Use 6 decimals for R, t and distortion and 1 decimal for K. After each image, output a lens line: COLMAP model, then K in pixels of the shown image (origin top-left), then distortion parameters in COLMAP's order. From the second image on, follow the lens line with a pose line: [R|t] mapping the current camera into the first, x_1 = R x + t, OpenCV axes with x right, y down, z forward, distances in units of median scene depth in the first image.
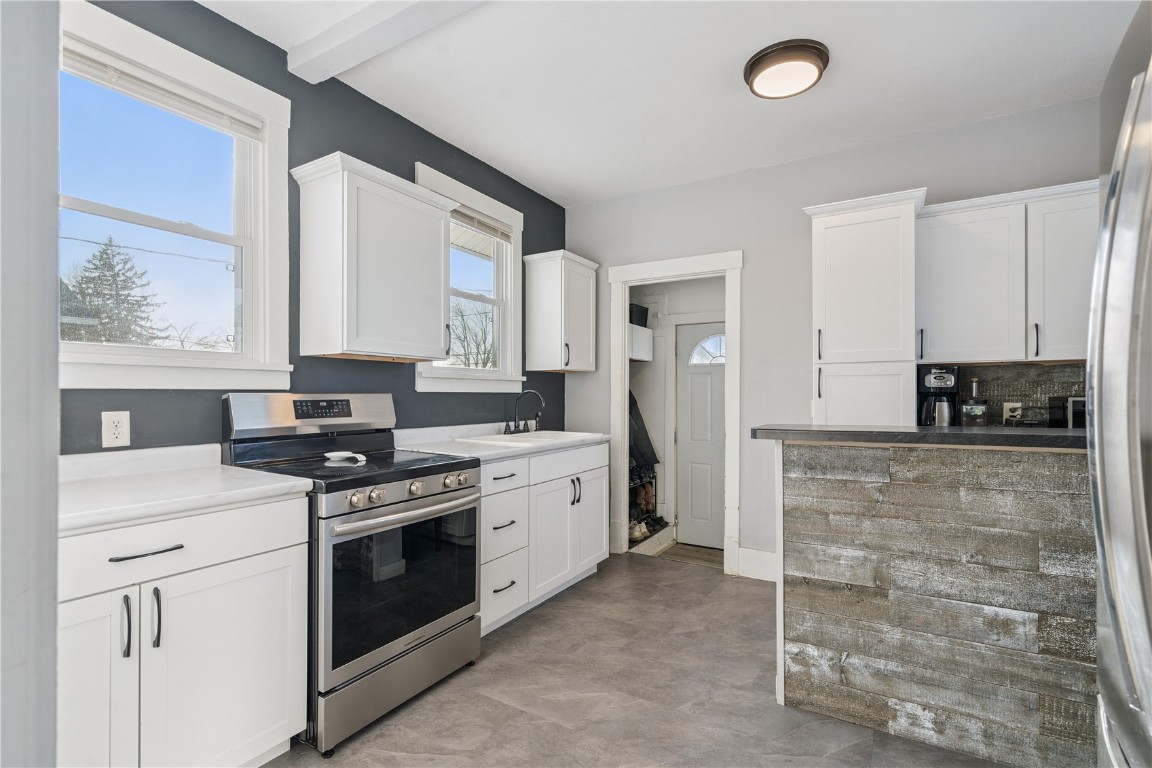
lens RADIAL K [[531.7, 0, 569.4], [0, 531.7, 398.3], [0, 0, 1]] dist [0.004931, -0.000353]
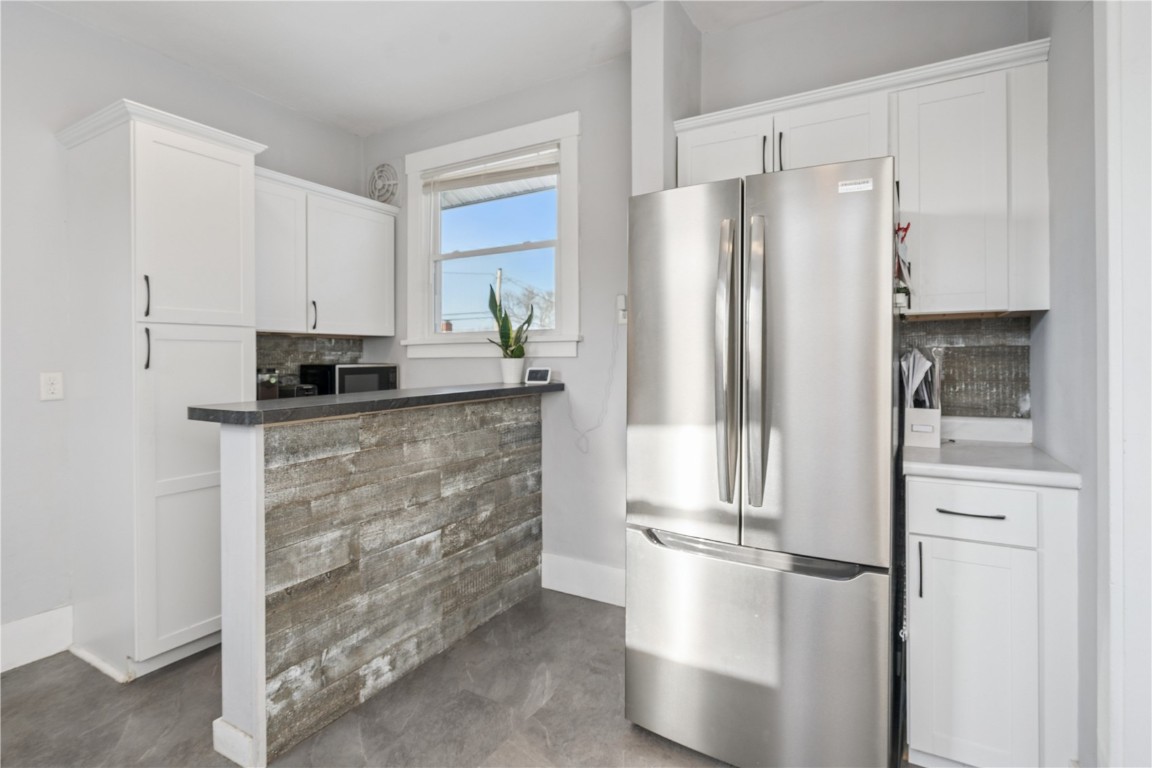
lens RADIAL K [[562.7, 0, 582.1], [0, 562.7, 363.4], [0, 0, 1]] dist [-0.000744, 0.000368]
pose [[-0.021199, -0.004922, 0.999763, -0.445601], [0.014100, 0.999887, 0.005222, -0.005549], [-0.999676, 0.014207, -0.021127, 0.589073]]
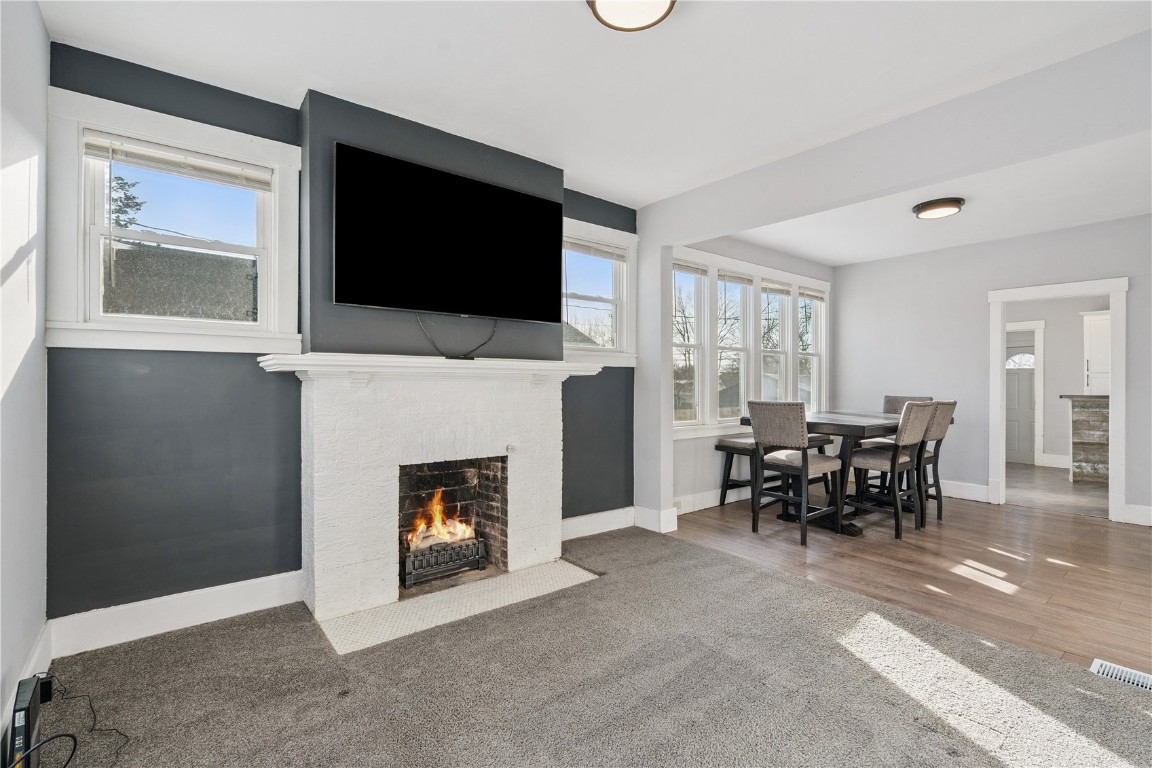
lens RADIAL K [[531.7, 0, 567.6], [0, 531.7, 386.5], [0, 0, 1]] dist [0.004931, -0.000353]
pose [[0.940006, -0.005672, -0.341110, -1.439495], [0.005887, 0.999983, -0.000405, -0.015812], [0.341106, -0.001628, 0.940023, -3.246156]]
